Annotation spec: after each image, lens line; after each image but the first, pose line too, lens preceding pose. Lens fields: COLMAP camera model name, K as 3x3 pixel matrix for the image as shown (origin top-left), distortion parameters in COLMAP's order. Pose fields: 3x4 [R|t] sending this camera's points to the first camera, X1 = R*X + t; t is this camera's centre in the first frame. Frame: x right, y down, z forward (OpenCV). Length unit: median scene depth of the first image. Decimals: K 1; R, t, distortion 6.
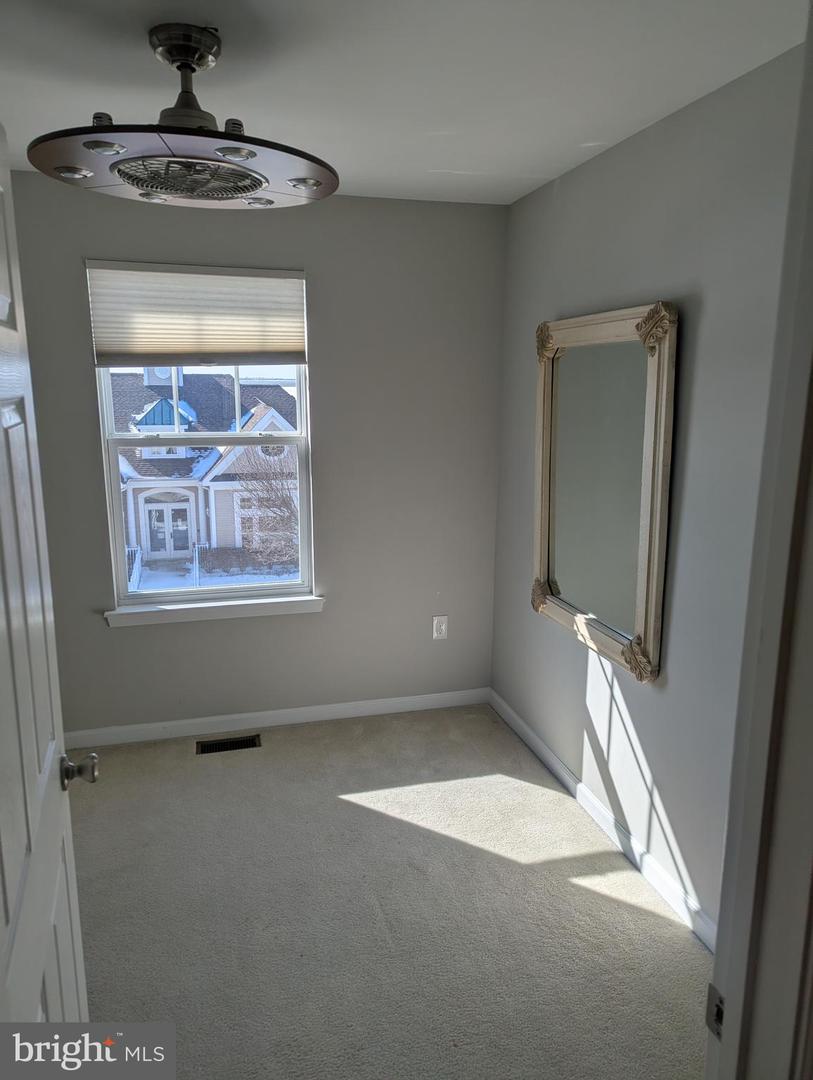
lens RADIAL K [[750.7, 0, 406.5], [0, 750.7, 540.0], [0, 0, 1]] dist [0.077158, -0.072686]
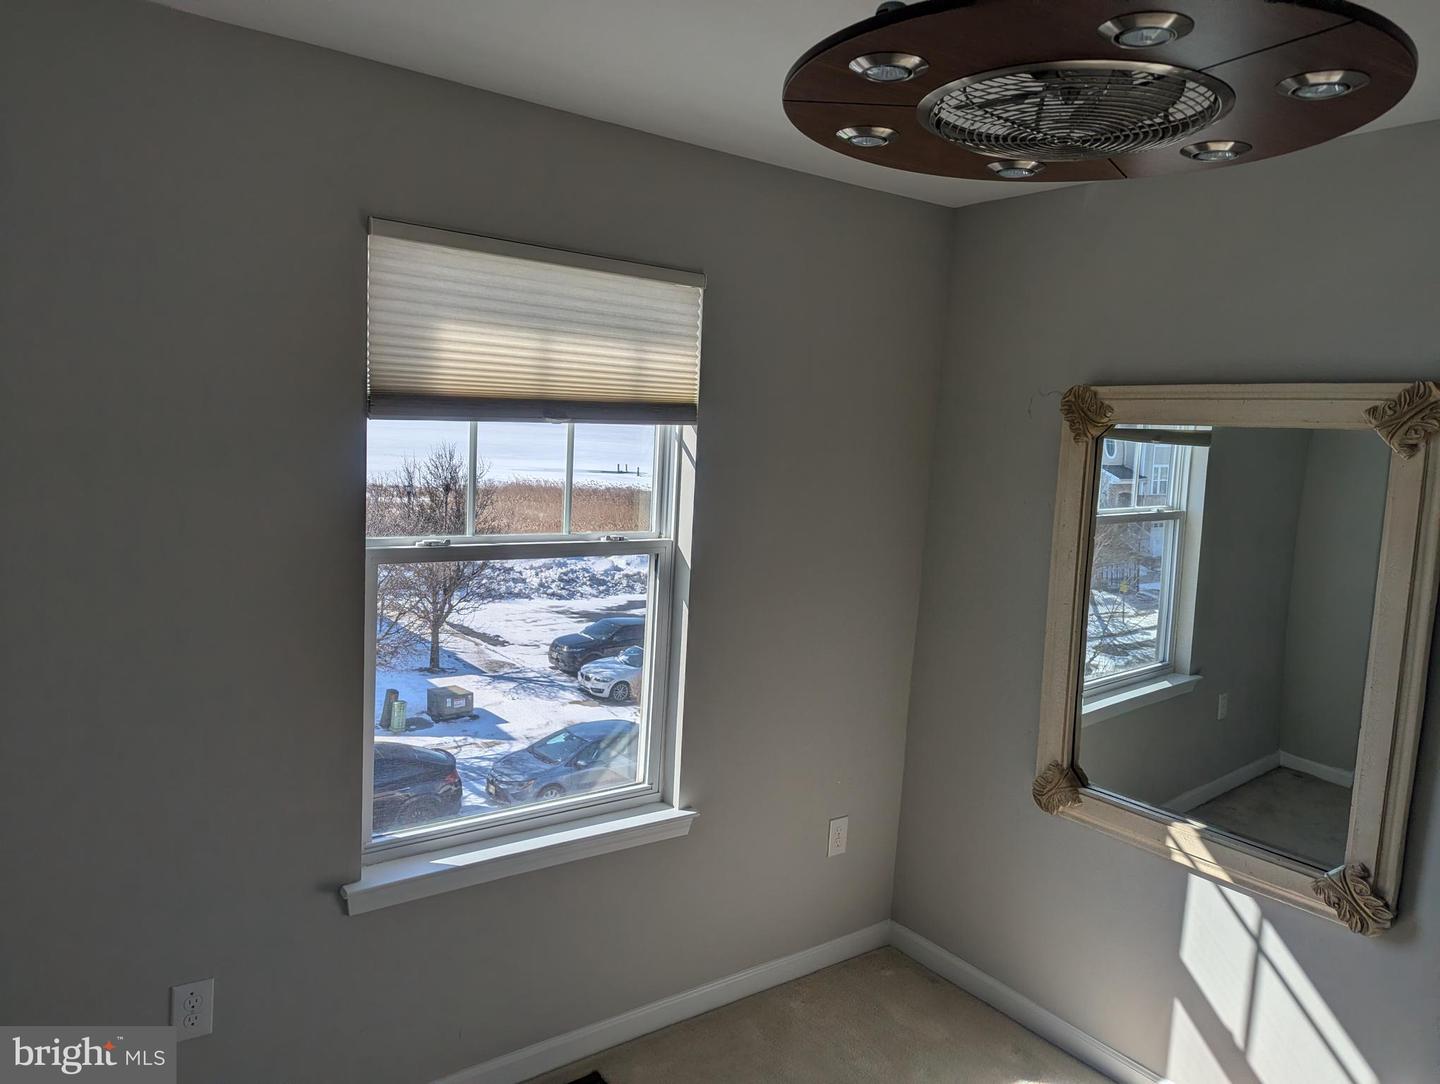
lens RADIAL K [[1009.7, 0, 711.1], [0, 1009.7, 544.9], [0, 0, 1]] dist [0.078471, -0.071399]
pose [[0.932686, 0.002290, 0.360683, -0.430553], [0.026518, 0.996838, -0.074901, -0.079045], [-0.359714, 0.079424, 0.929676, 0.262753]]
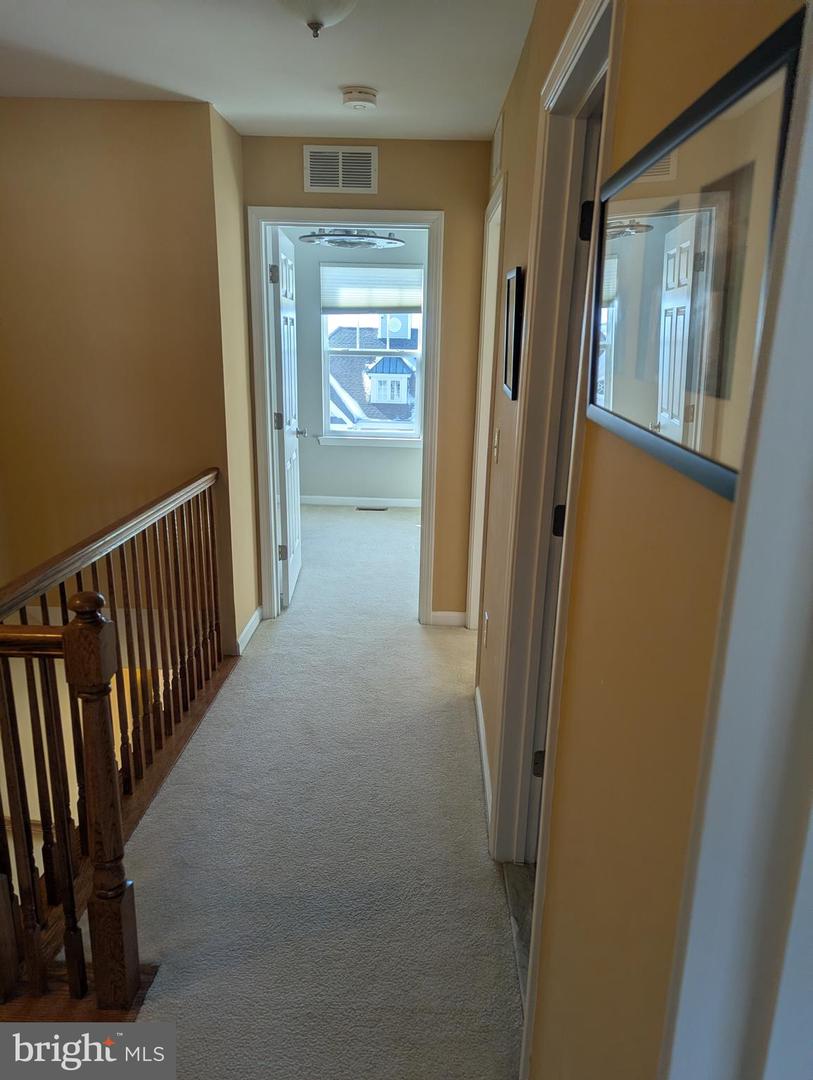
lens RADIAL K [[750.7, 0, 406.5], [0, 750.7, 540.0], [0, 0, 1]] dist [0.077158, -0.072686]
pose [[0.955865, 0.089244, -0.279923, 0.437477], [-0.073941, 0.995156, 0.064784, 0.229929], [0.284348, -0.041227, 0.957834, -0.918851]]
